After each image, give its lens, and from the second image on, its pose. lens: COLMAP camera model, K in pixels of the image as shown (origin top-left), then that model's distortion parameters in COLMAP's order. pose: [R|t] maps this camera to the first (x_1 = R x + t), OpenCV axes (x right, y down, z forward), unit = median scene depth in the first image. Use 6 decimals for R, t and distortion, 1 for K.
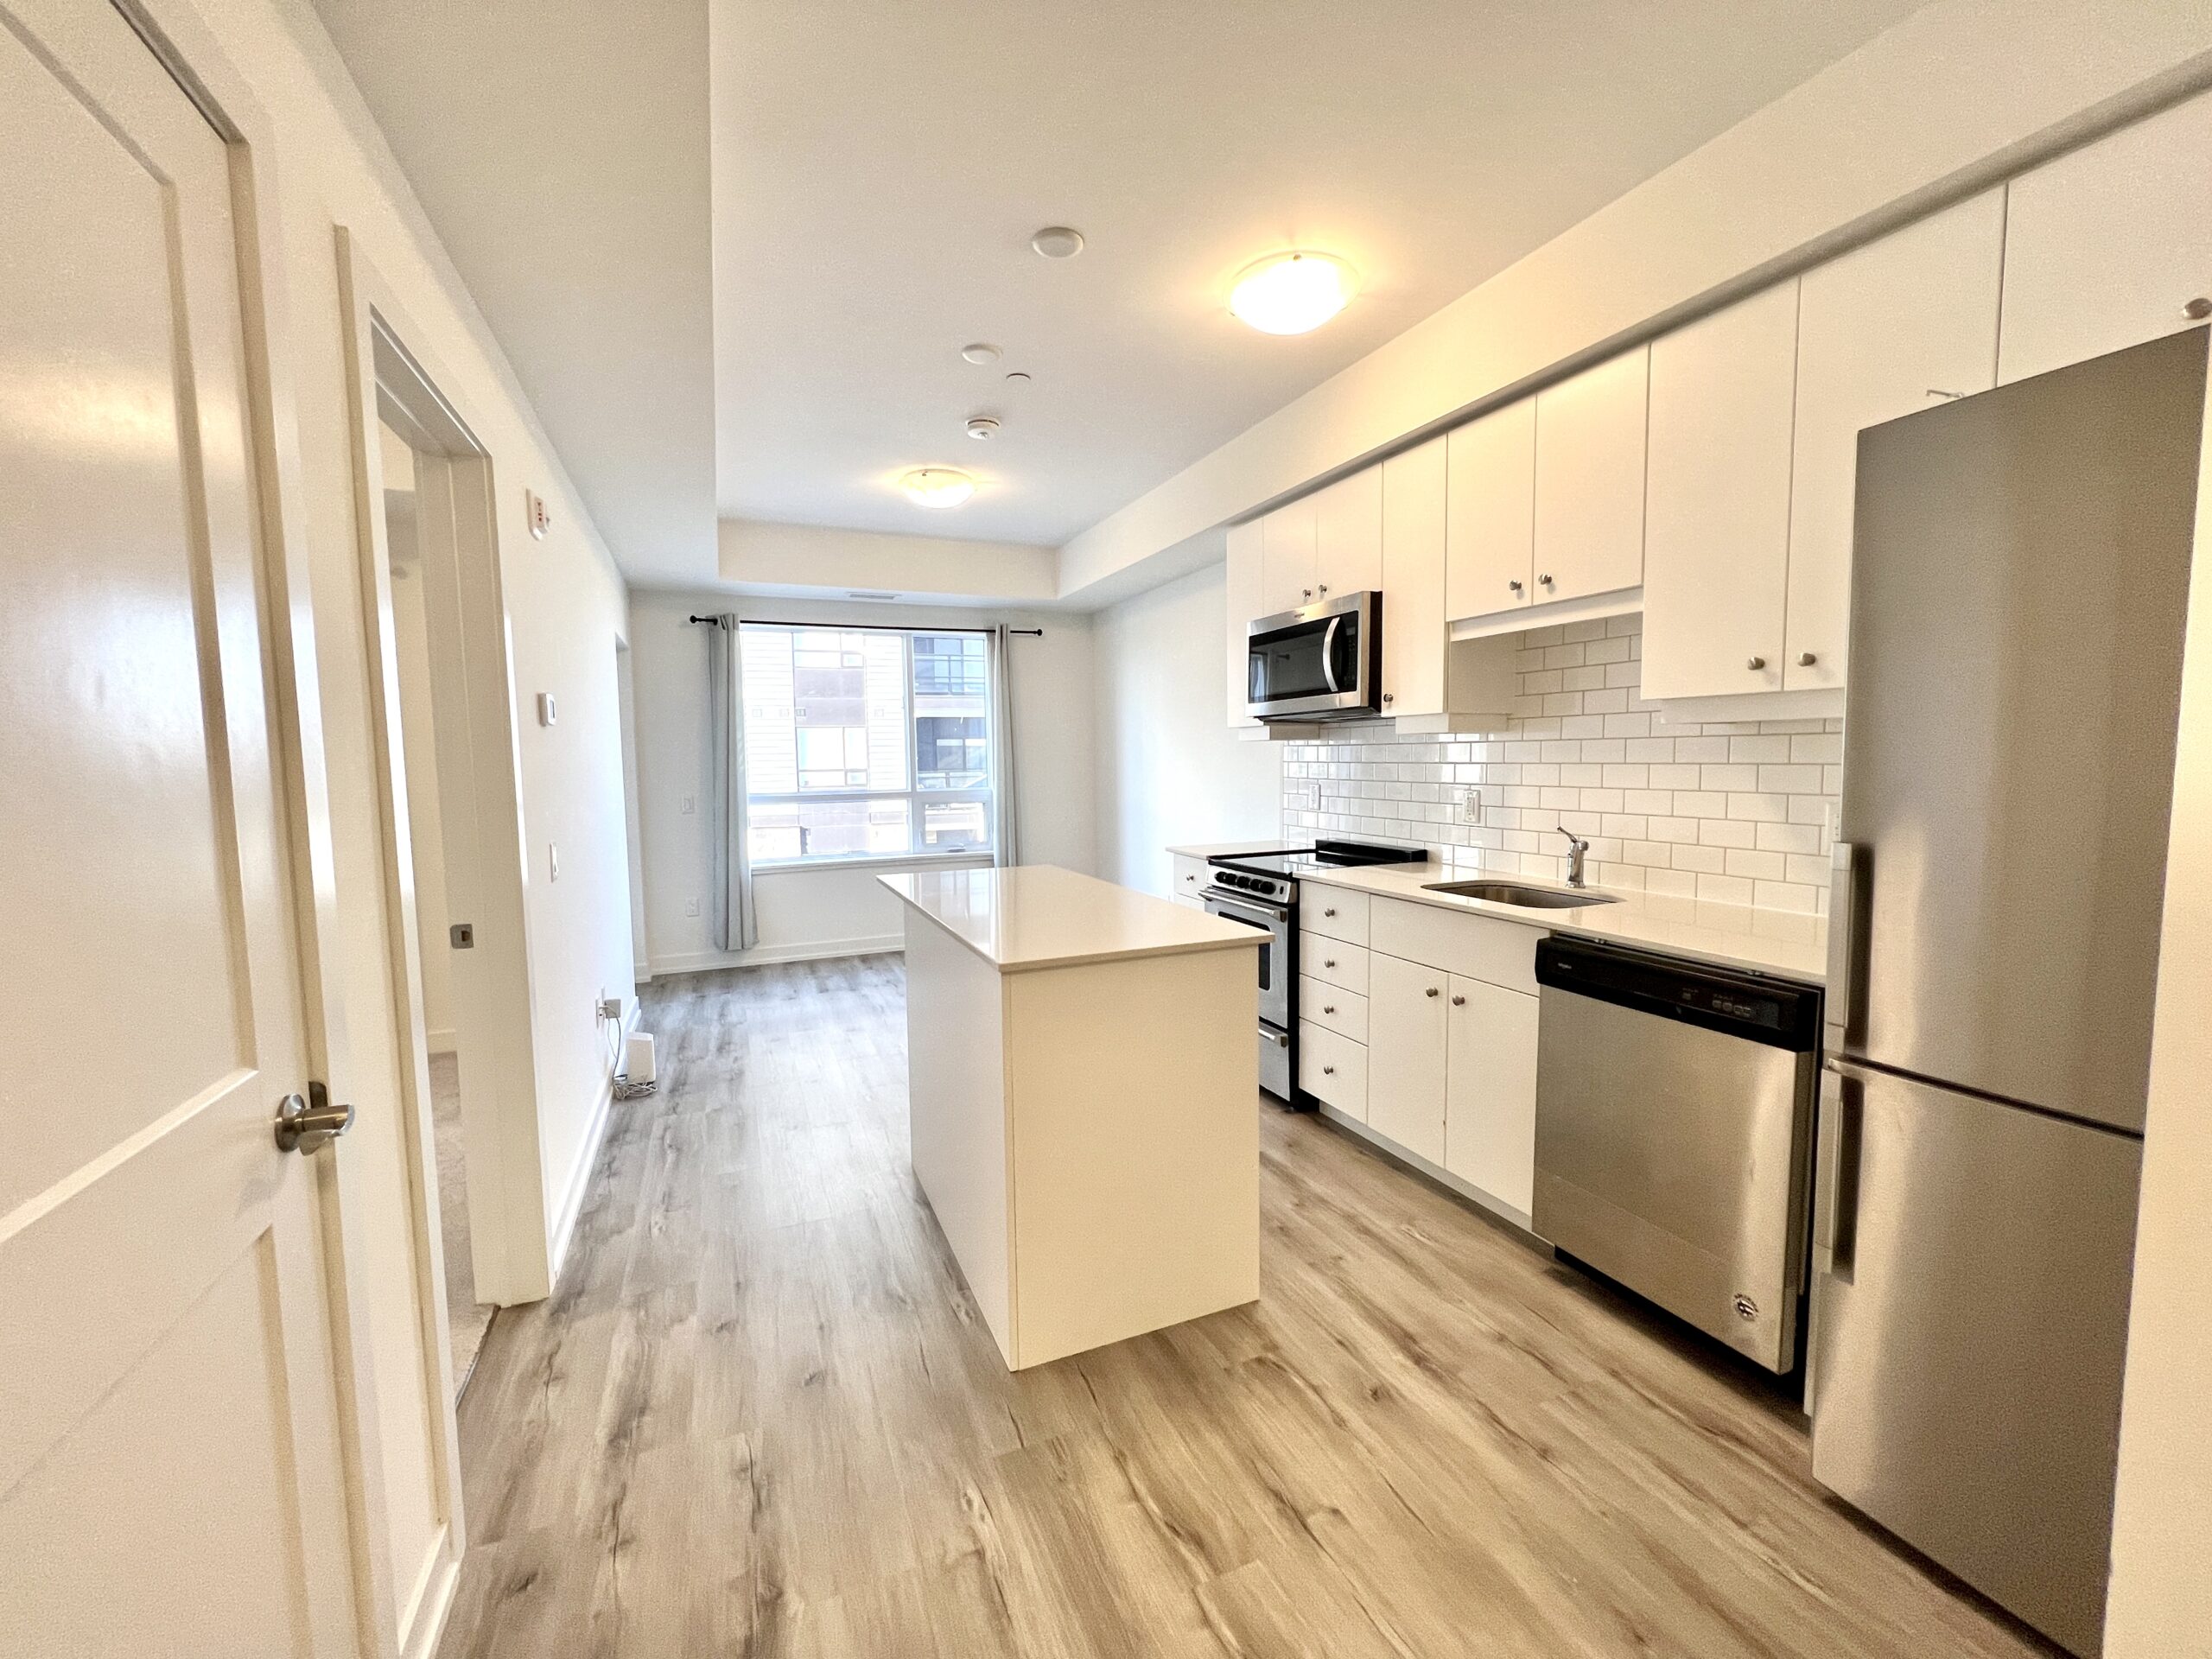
lens RADIAL K [[886.7, 0, 1102.9], [0, 886.7, 822.7], [0, 0, 1]] dist [-0.003496, 0.000583]
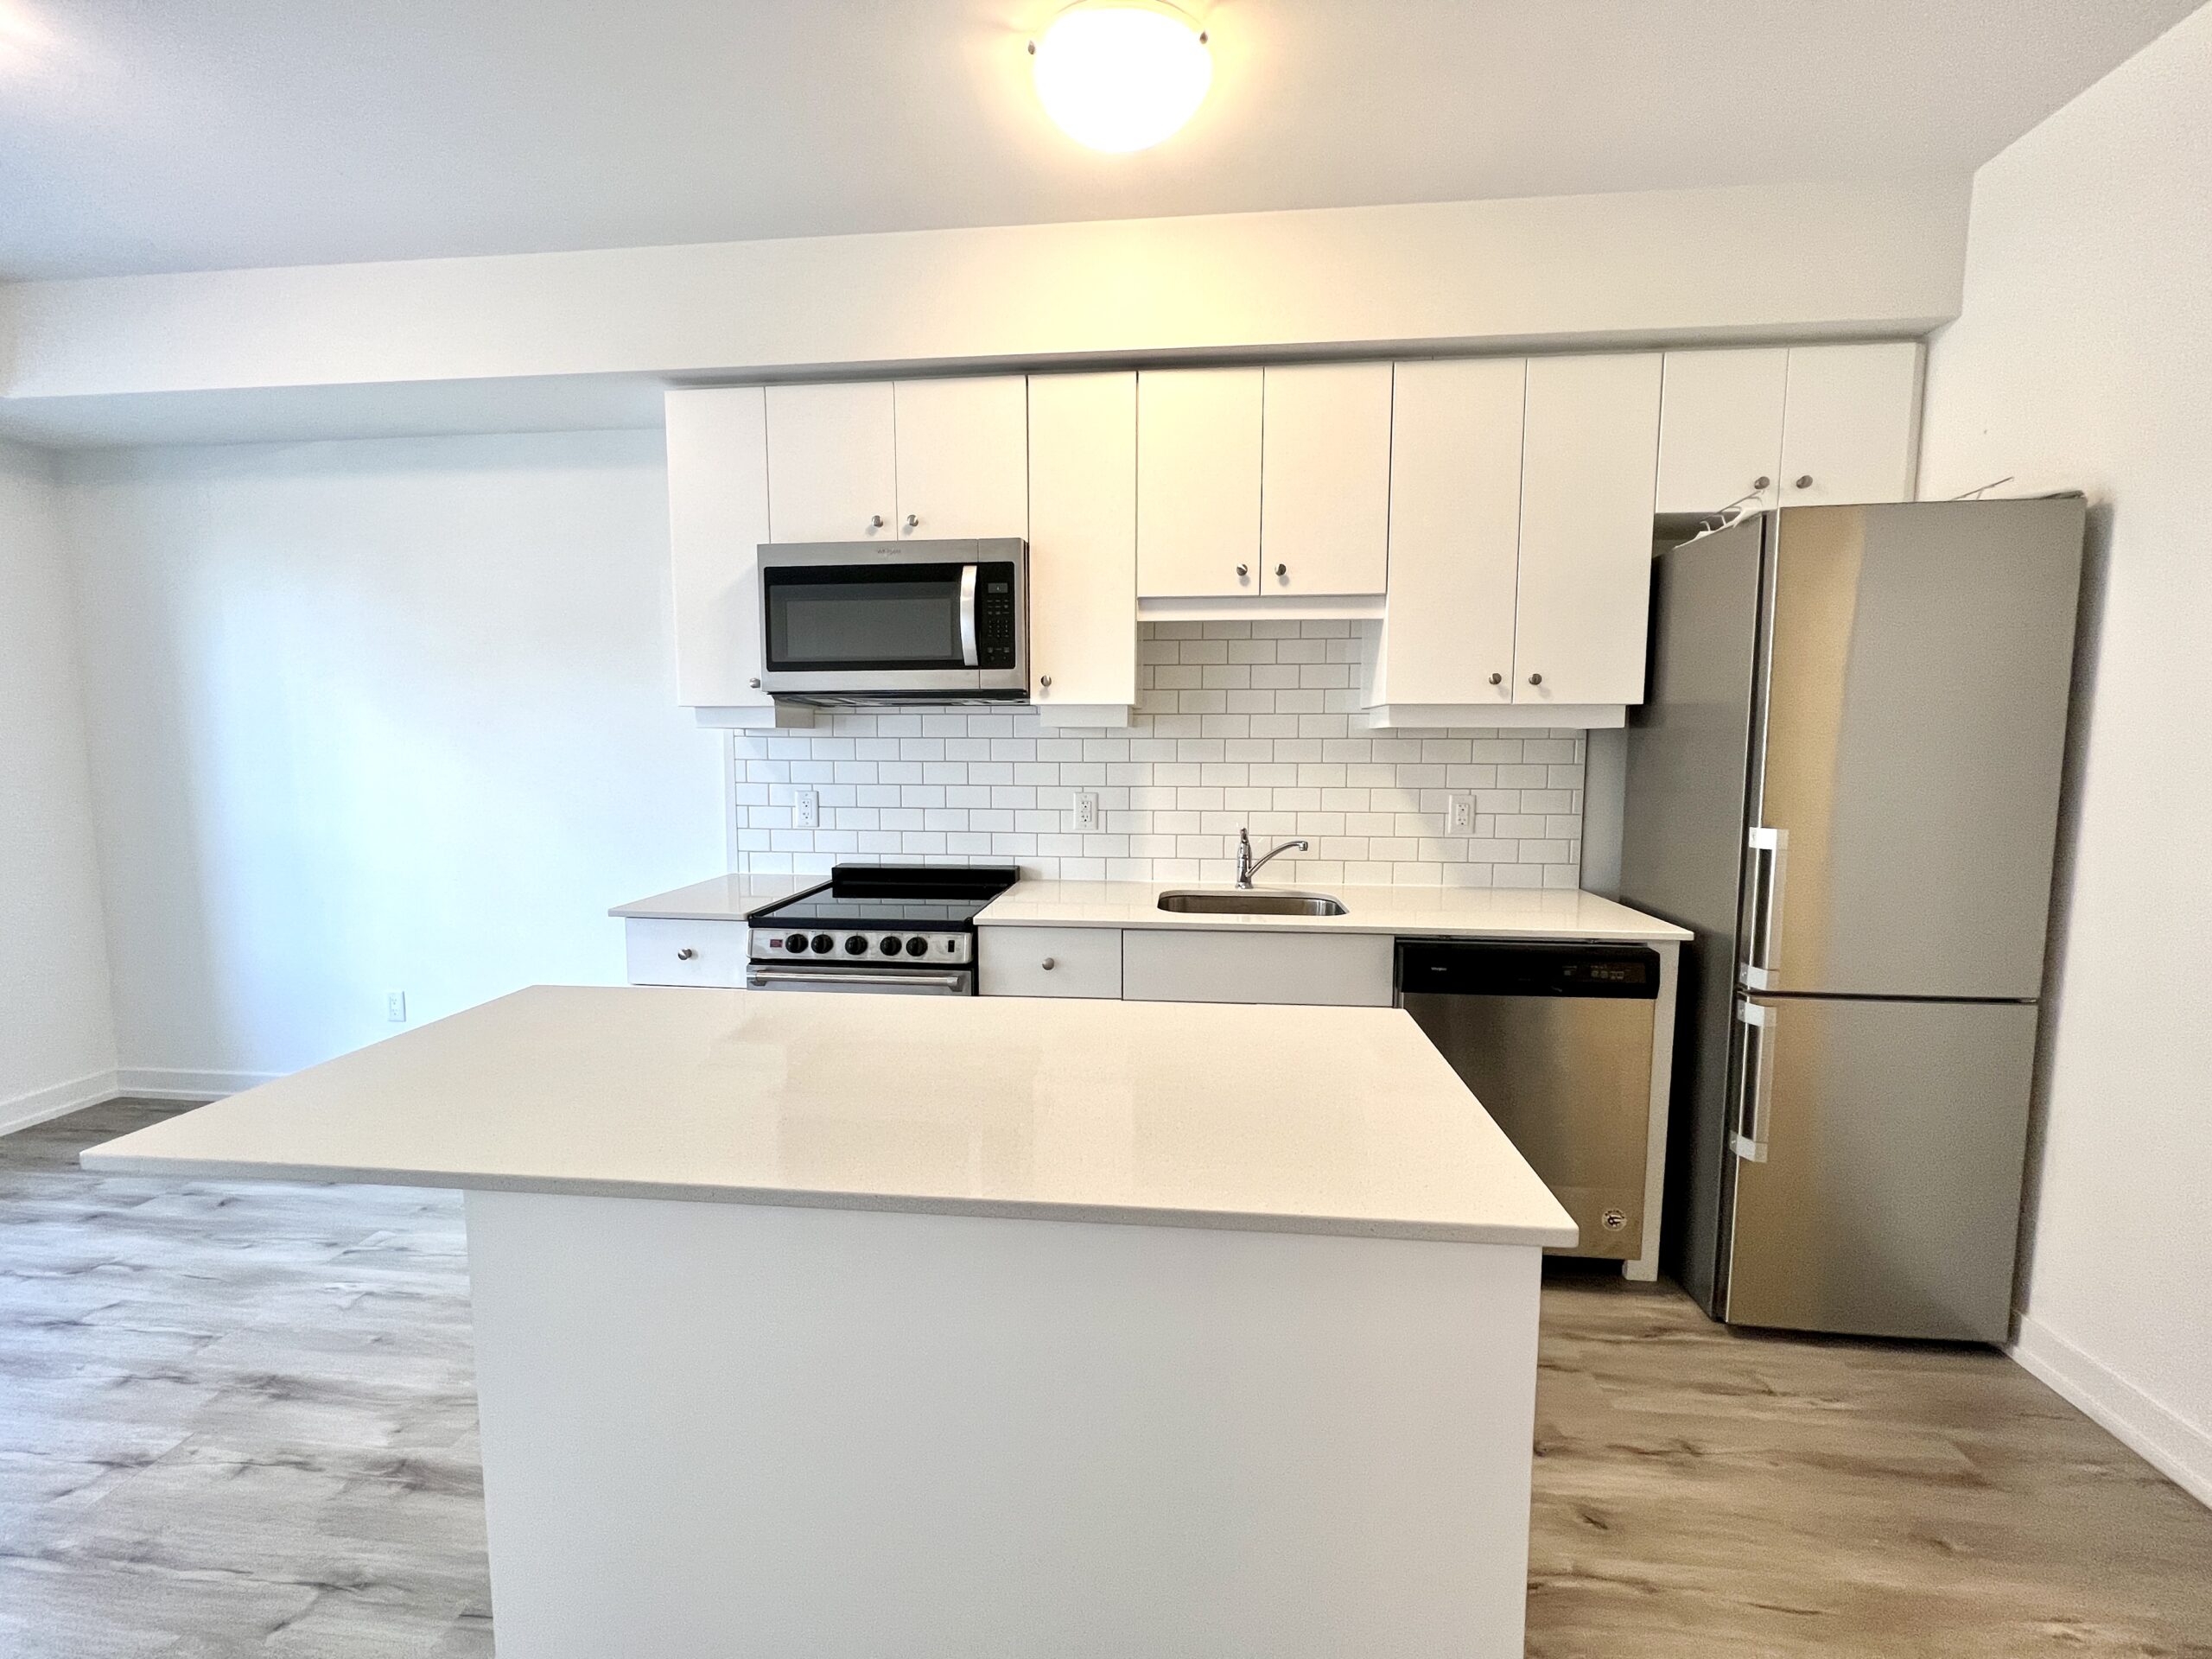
lens RADIAL K [[886.7, 0, 1107.6], [0, 886.7, 822.5], [0, 0, 1]] dist [-0.003496, 0.000583]
pose [[0.484030, -0.064953, 0.872637, -0.339259], [0.057897, 0.997433, 0.042129, -0.043078], [-0.873134, 0.030132, 0.486548, 0.549508]]
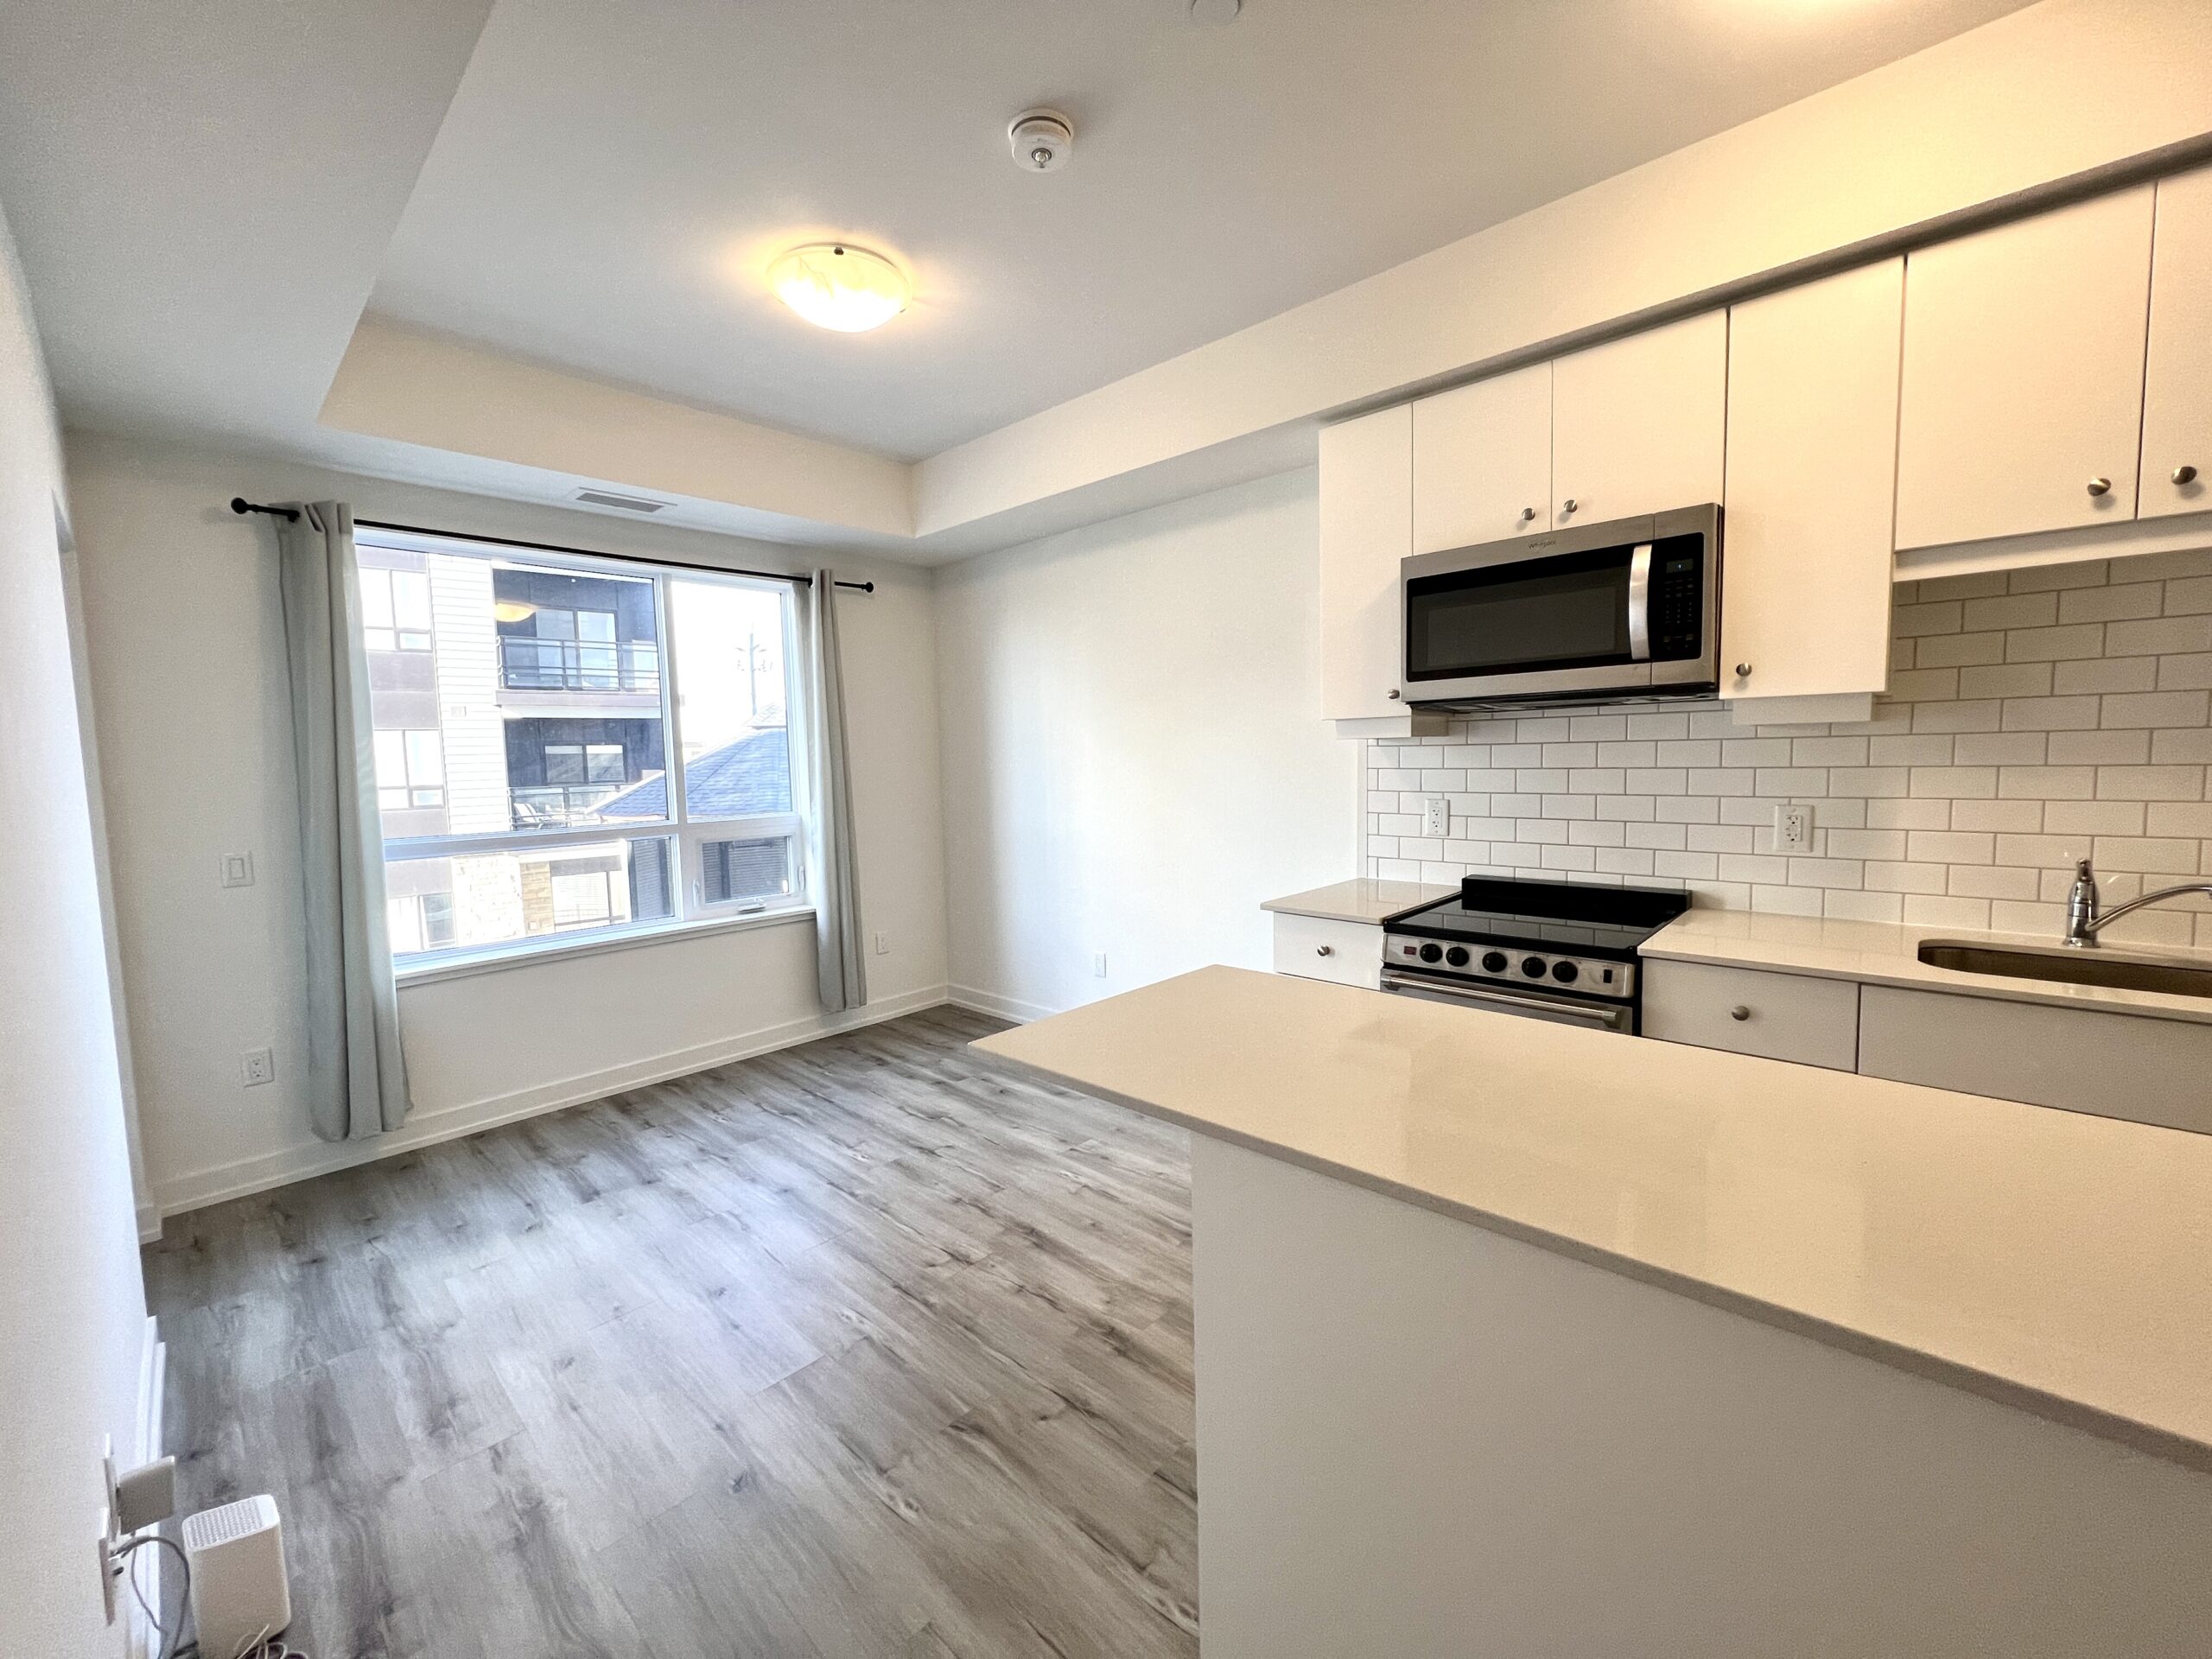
lens RADIAL K [[886.7, 0, 1105.0], [0, 886.7, 822.9], [0, 0, 1]] dist [-0.003496, 0.000583]
pose [[0.916404, -0.038872, 0.398362, -0.362963], [0.041424, 0.999139, 0.002203, -0.046951], [-0.398104, 0.014483, 0.917226, 0.568263]]
